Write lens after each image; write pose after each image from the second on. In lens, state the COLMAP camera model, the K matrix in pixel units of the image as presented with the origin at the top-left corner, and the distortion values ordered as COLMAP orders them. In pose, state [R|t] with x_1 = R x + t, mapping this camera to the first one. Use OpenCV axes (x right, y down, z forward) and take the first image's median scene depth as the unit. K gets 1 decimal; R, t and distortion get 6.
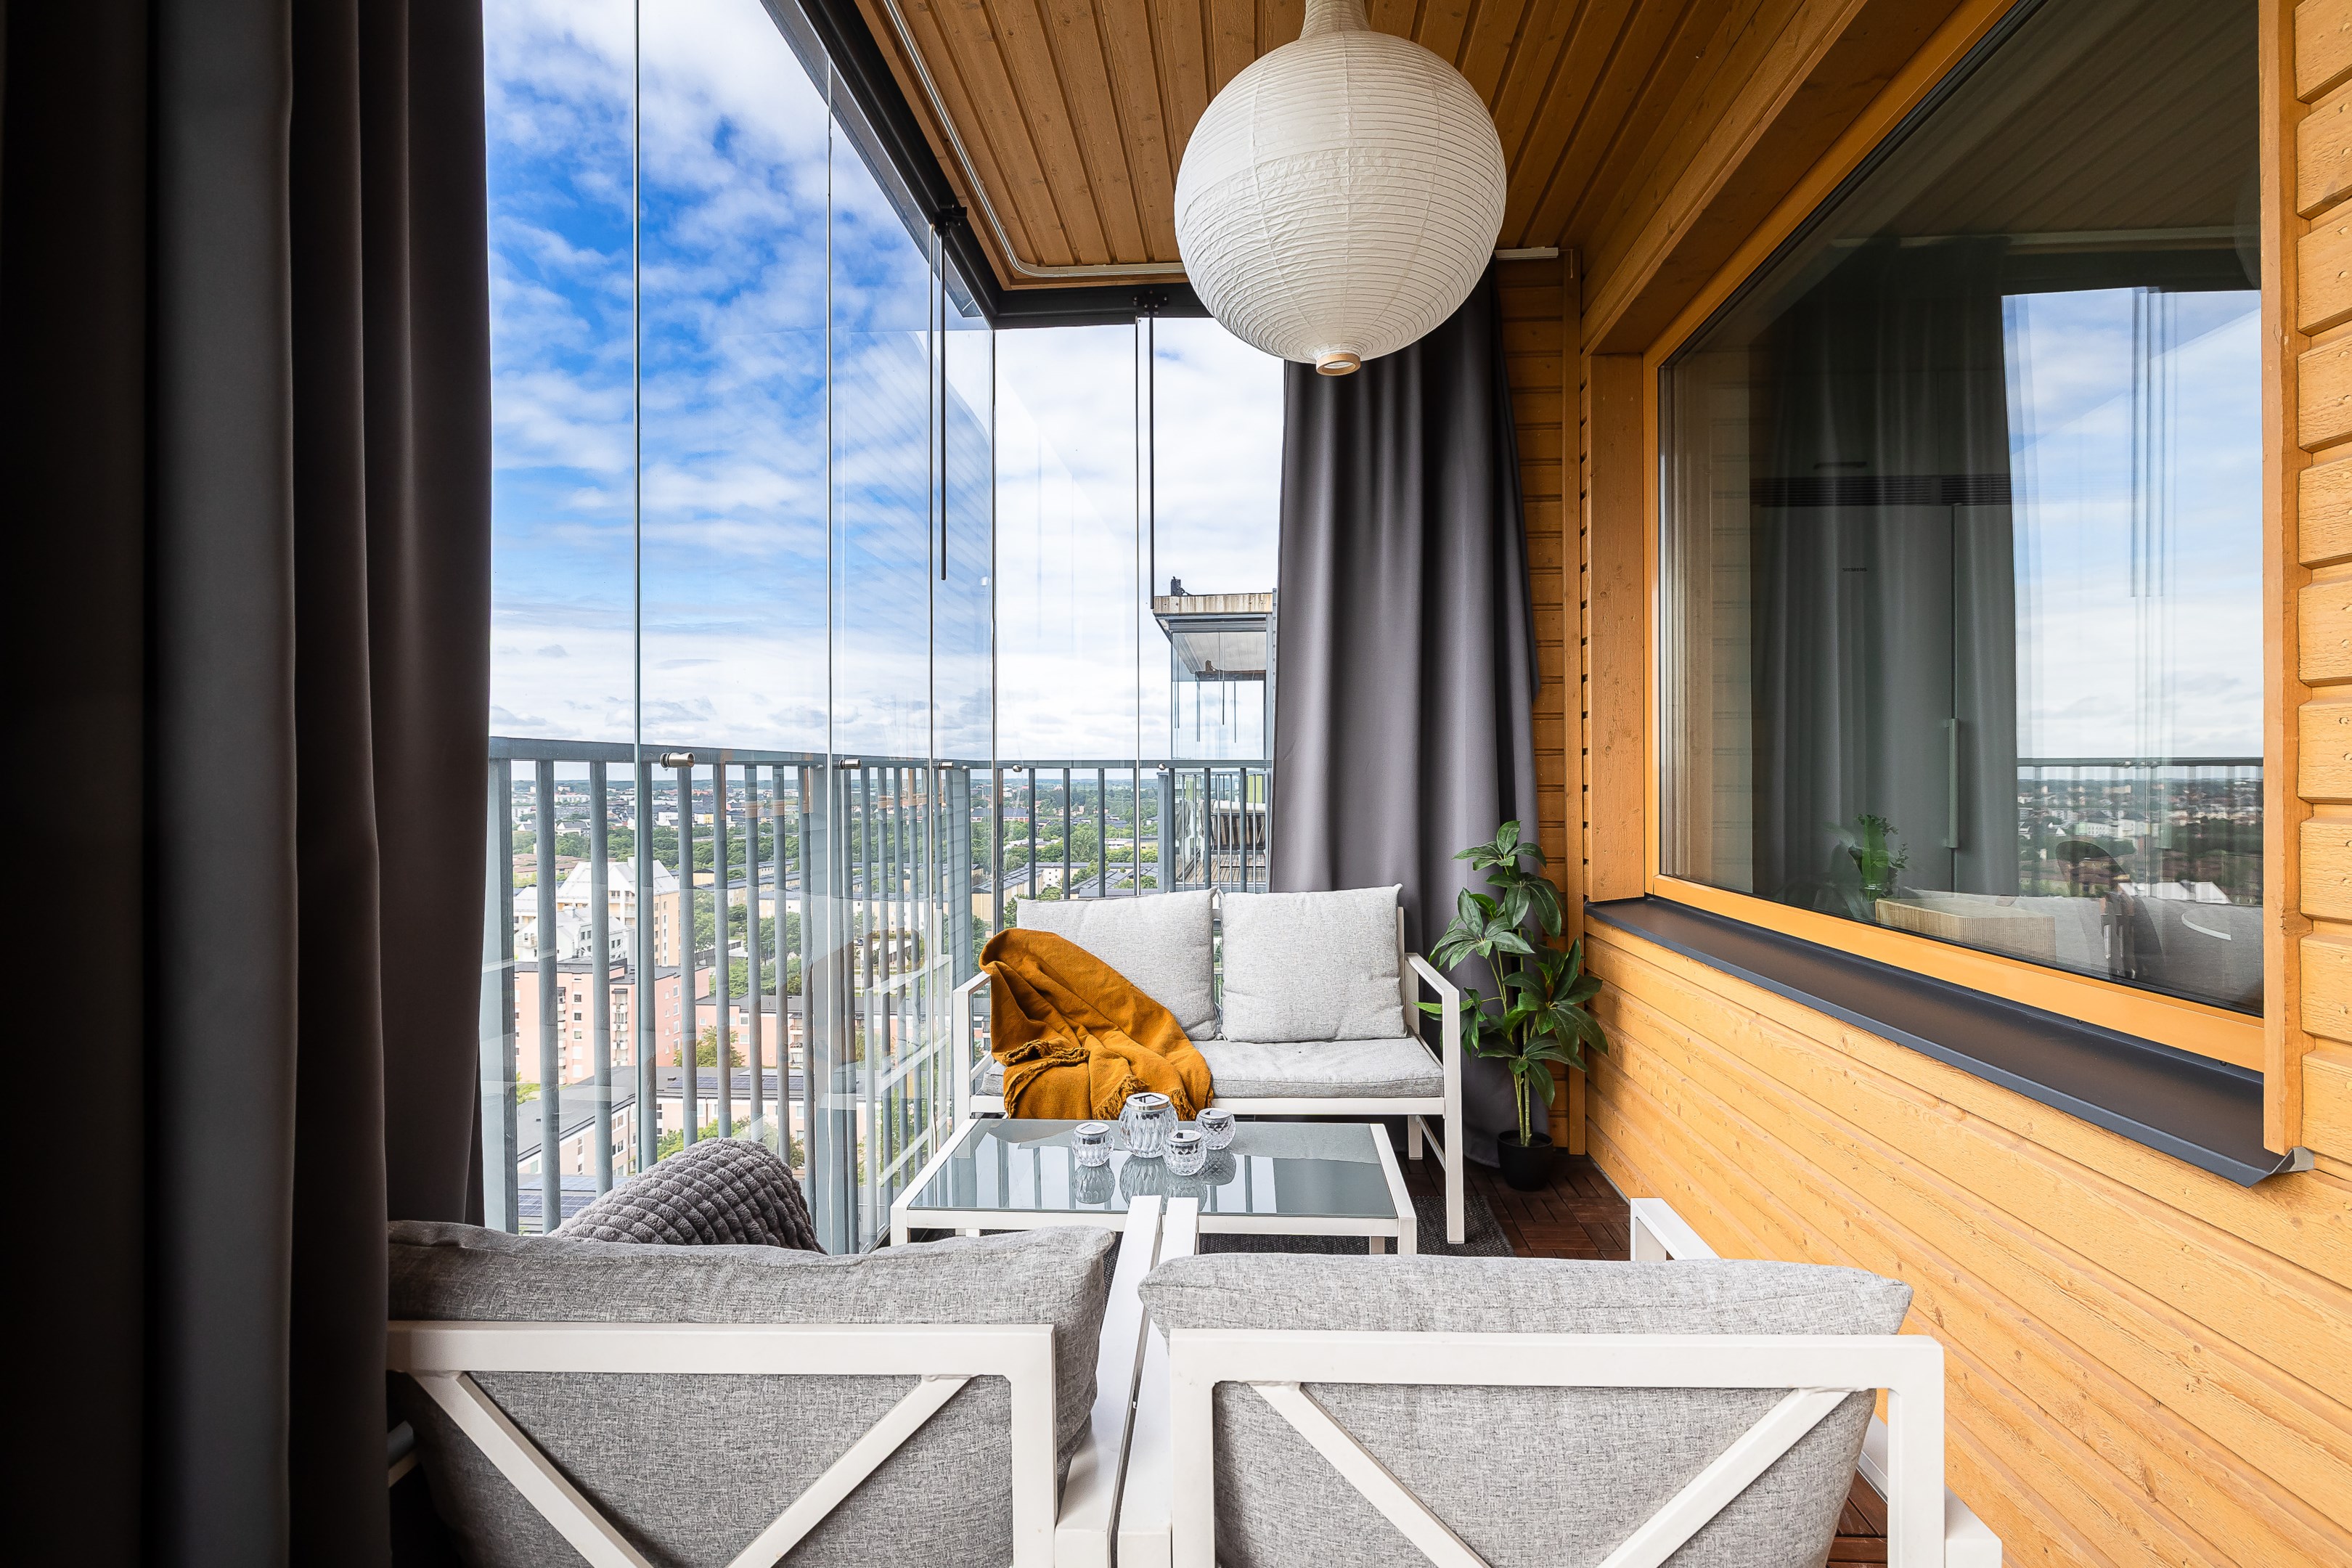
lens RADIAL K [[1095.0, 0, 1189.4], [0, 1095.0, 781.2], [0, 0, 1]] dist [0.000035, 0.000247]
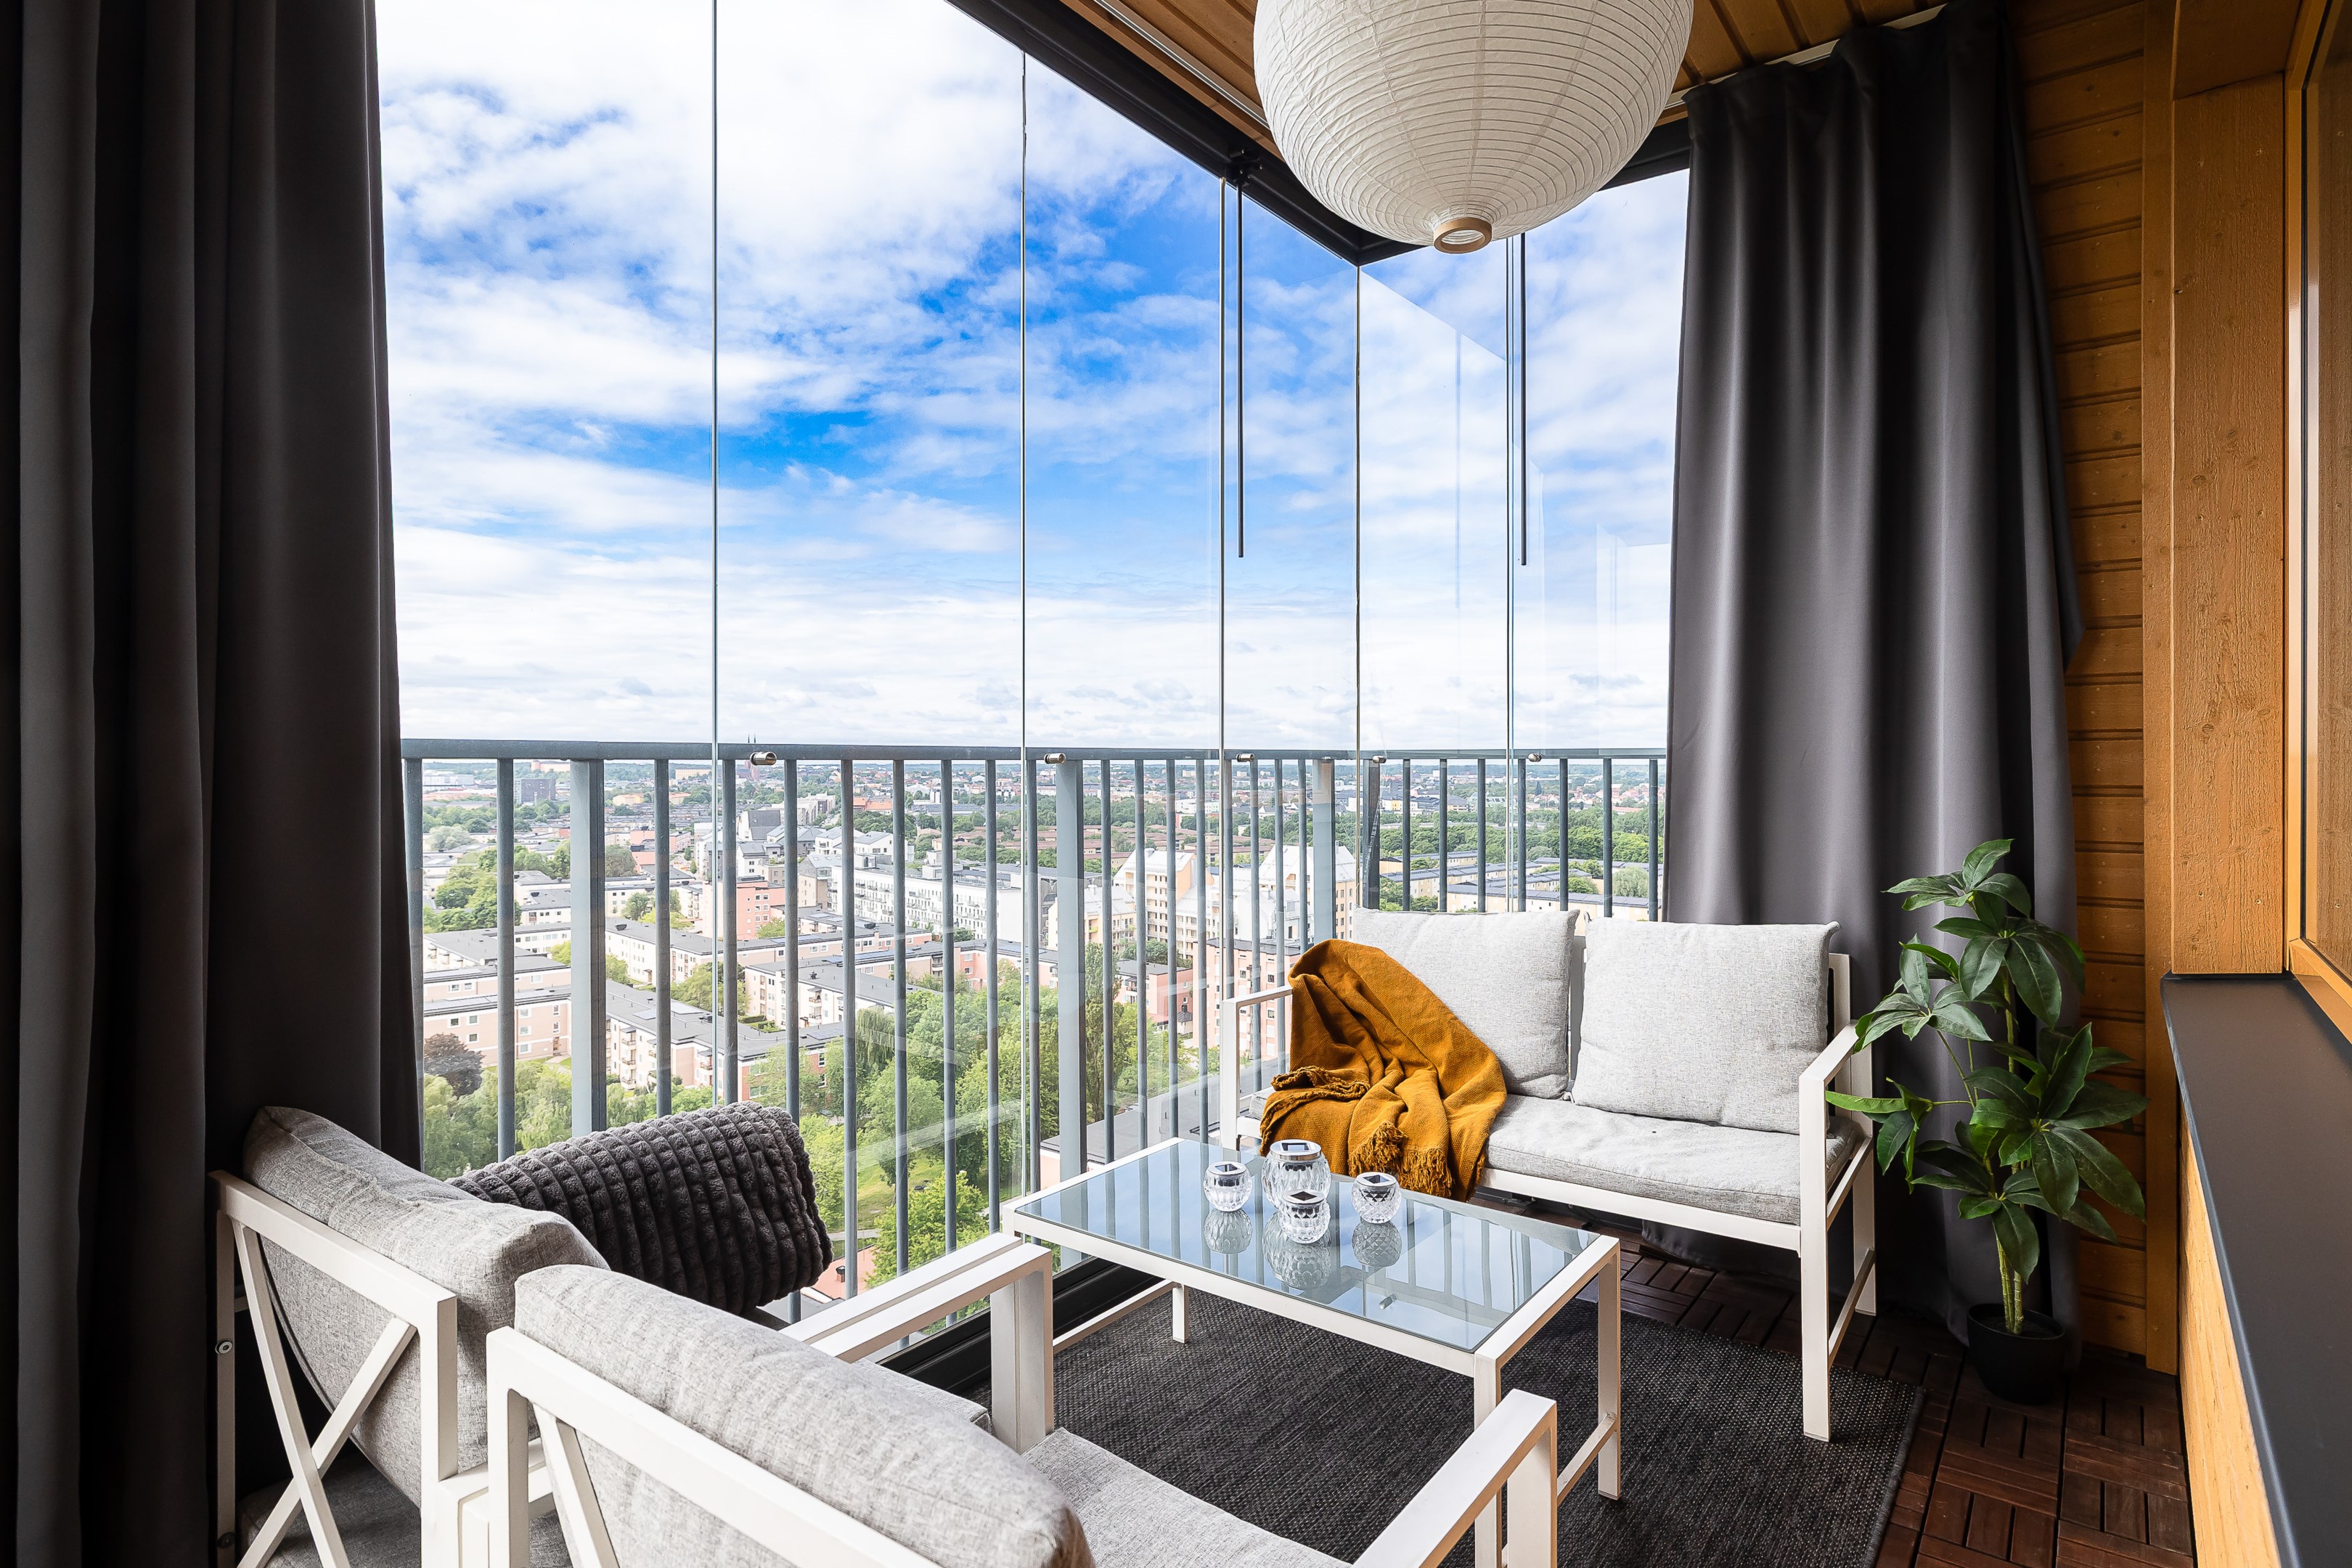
lens RADIAL K [[1232.1, 0, 1186.2], [0, 1232.1, 769.9], [0, 0, 1]] dist [-0.003231, 0.004193]
pose [[0.831918, 0.006207, -0.554864, 0.288673], [-0.004783, 0.999980, 0.004016, -0.006537], [0.554878, -0.000687, 0.831932, 0.100170]]
